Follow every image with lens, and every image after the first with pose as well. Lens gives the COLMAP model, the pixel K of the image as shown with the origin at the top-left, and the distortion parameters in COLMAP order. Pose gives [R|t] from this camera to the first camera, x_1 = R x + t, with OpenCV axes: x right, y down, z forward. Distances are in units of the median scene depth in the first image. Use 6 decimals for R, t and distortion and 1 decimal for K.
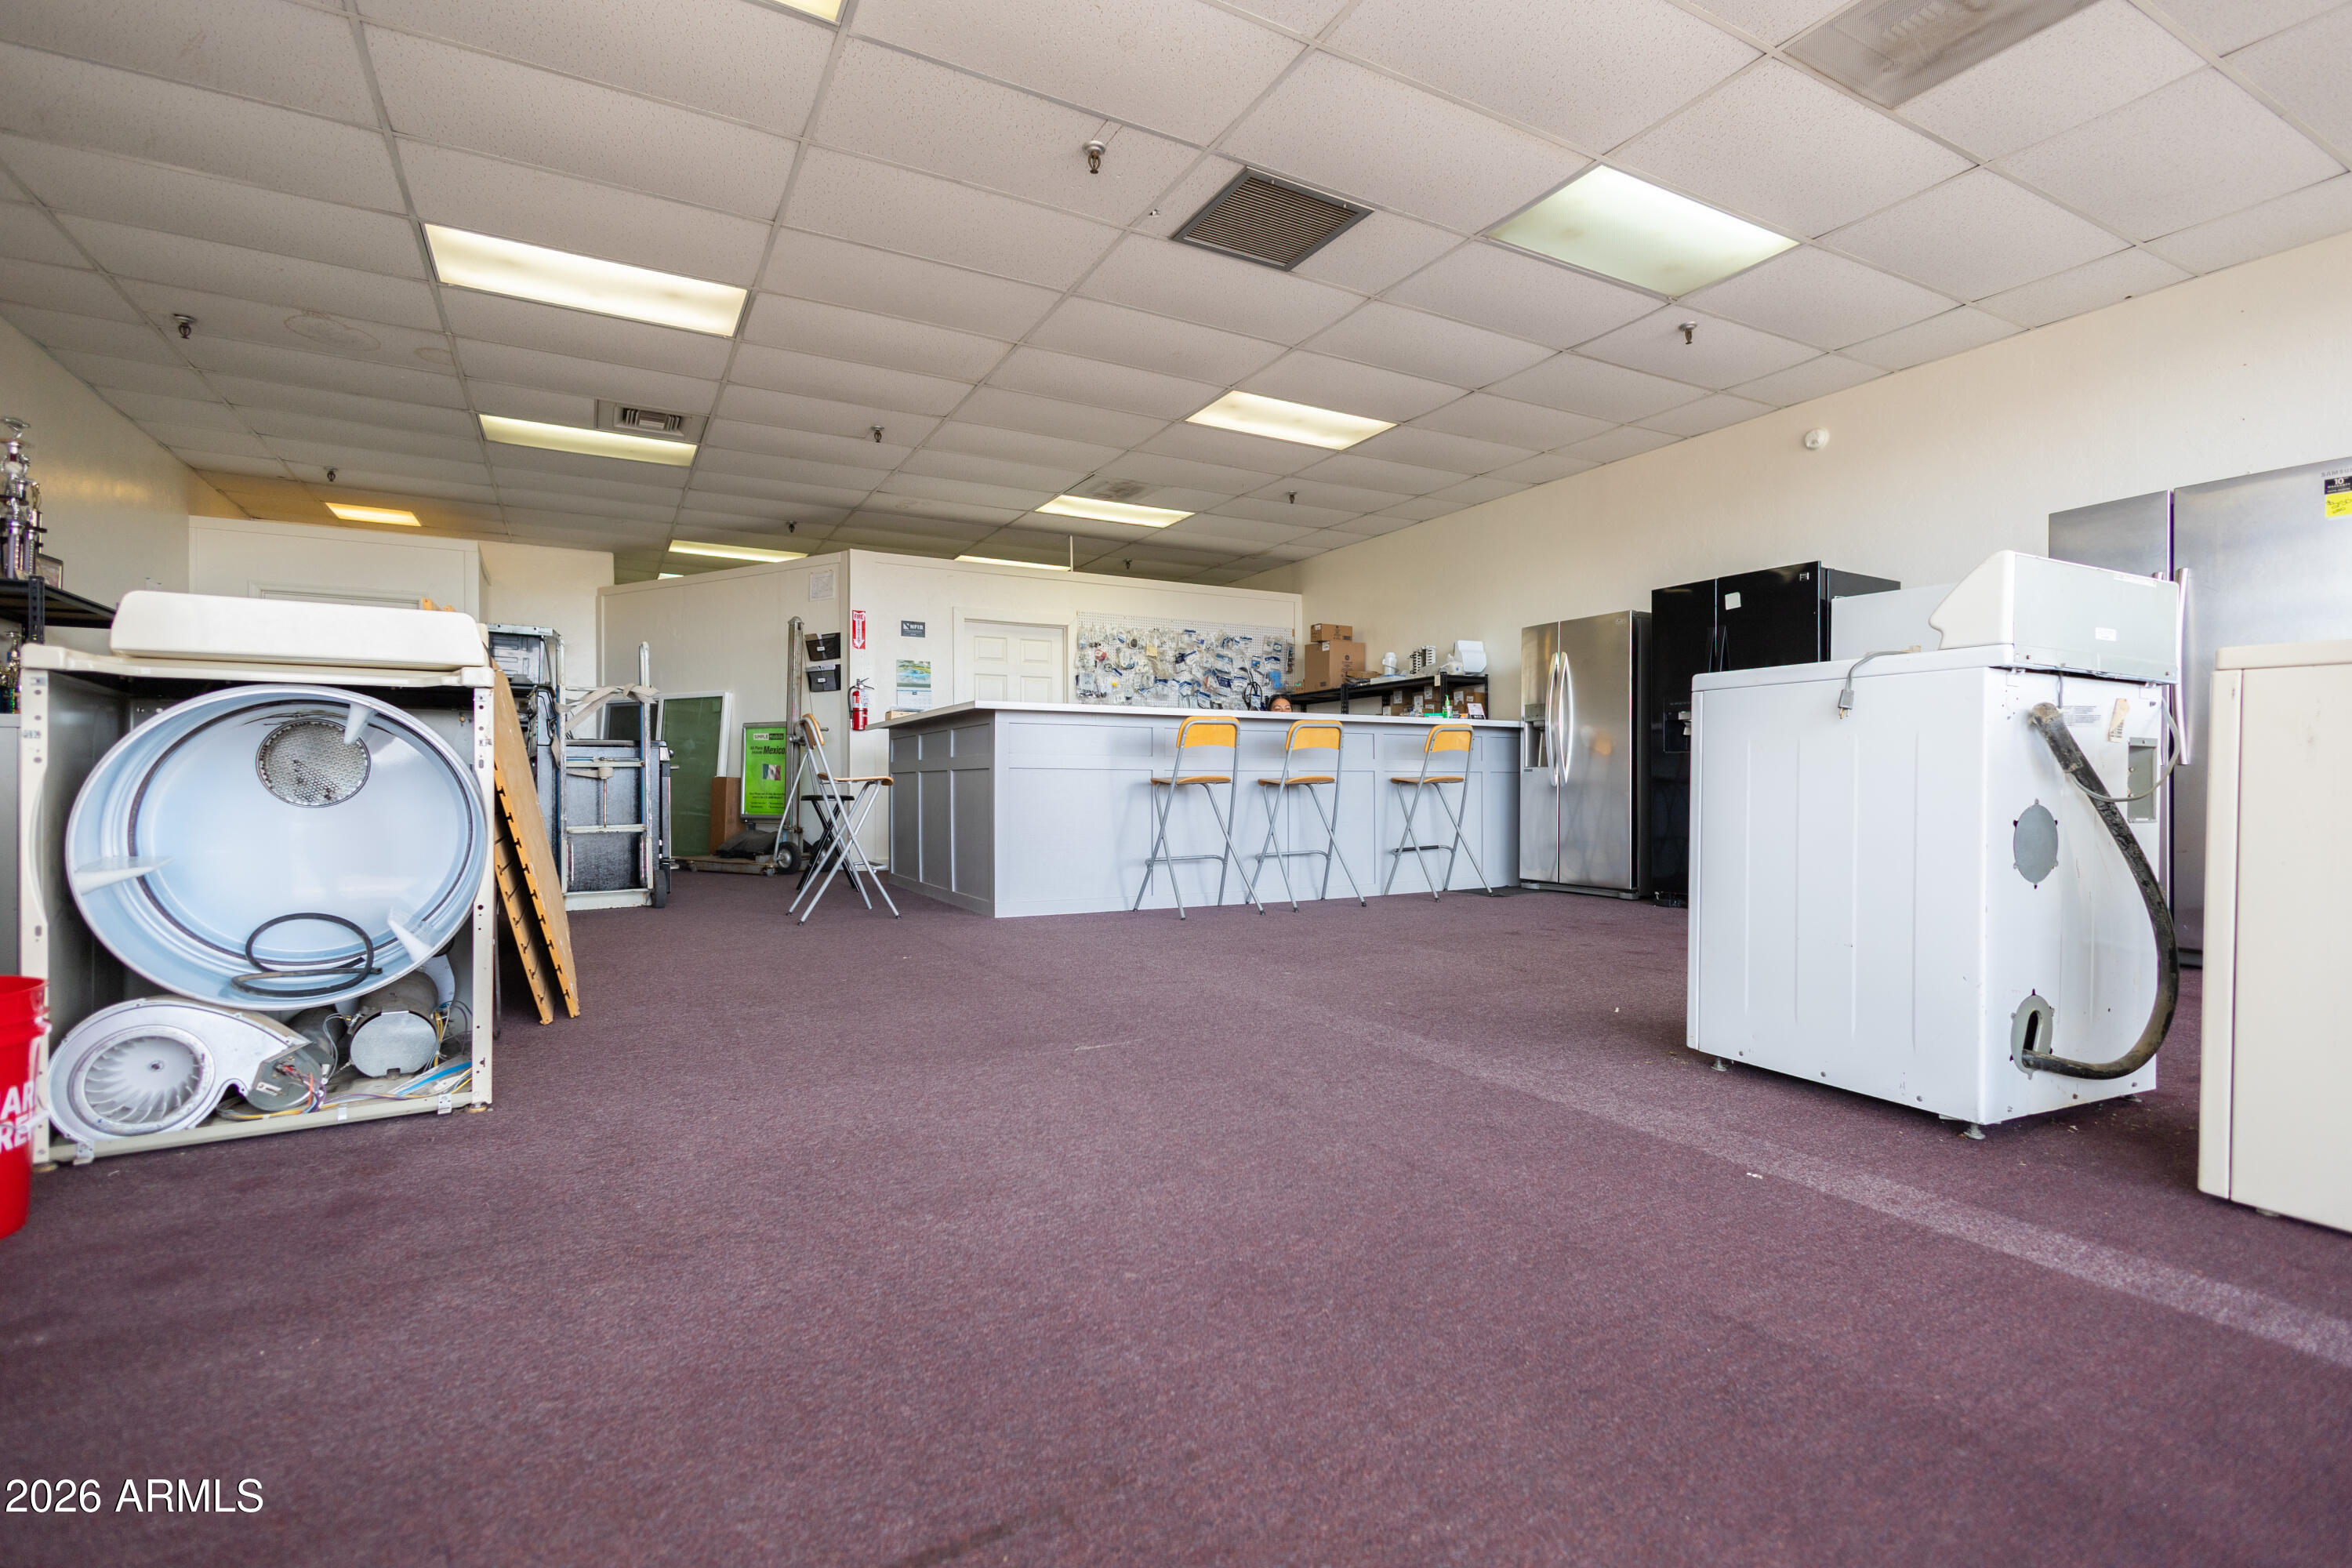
lens RADIAL K [[1083.1, 0, 1177.7], [0, 1083.1, 778.2], [0, 0, 1]] dist [0.004013, -0.001574]
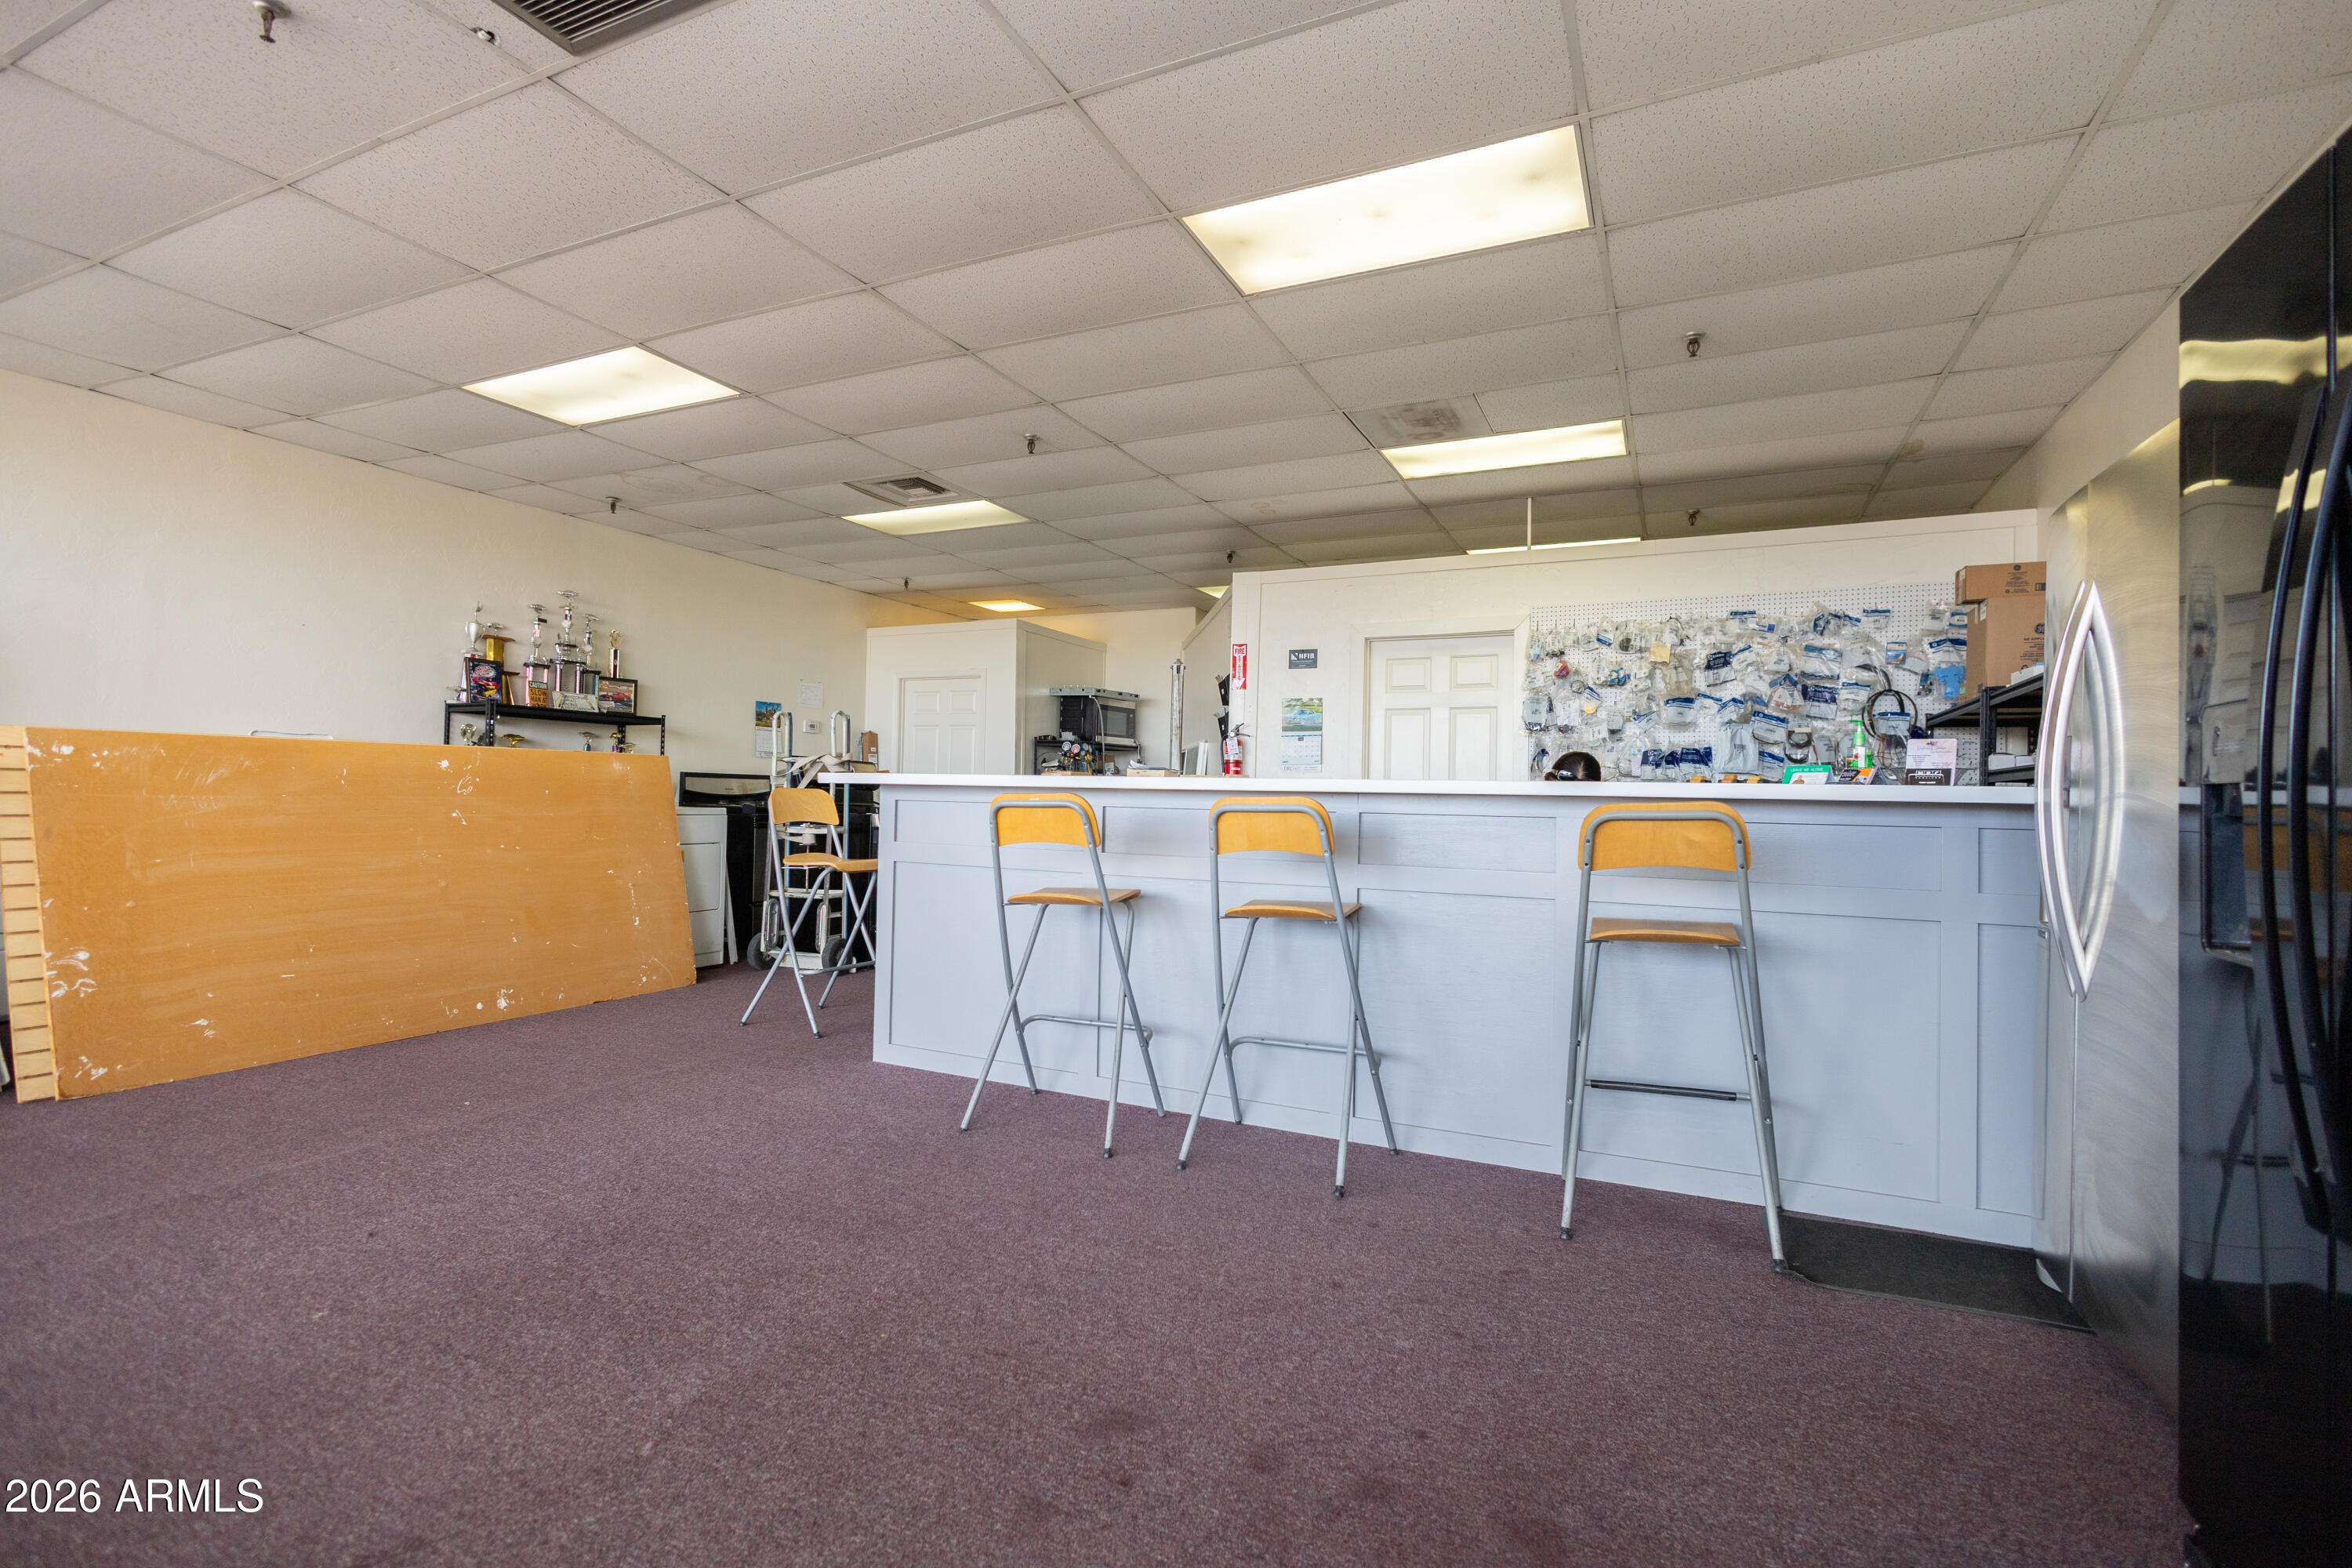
lens RADIAL K [[1083.1, 0, 1177.7], [0, 1083.1, 778.2], [0, 0, 1]] dist [0.004013, -0.001574]
pose [[0.580929, -0.002284, -0.813951, 0.340807], [-0.014460, 0.999809, -0.013126, -0.036245], [0.813826, 0.019395, 0.580785, 0.442525]]
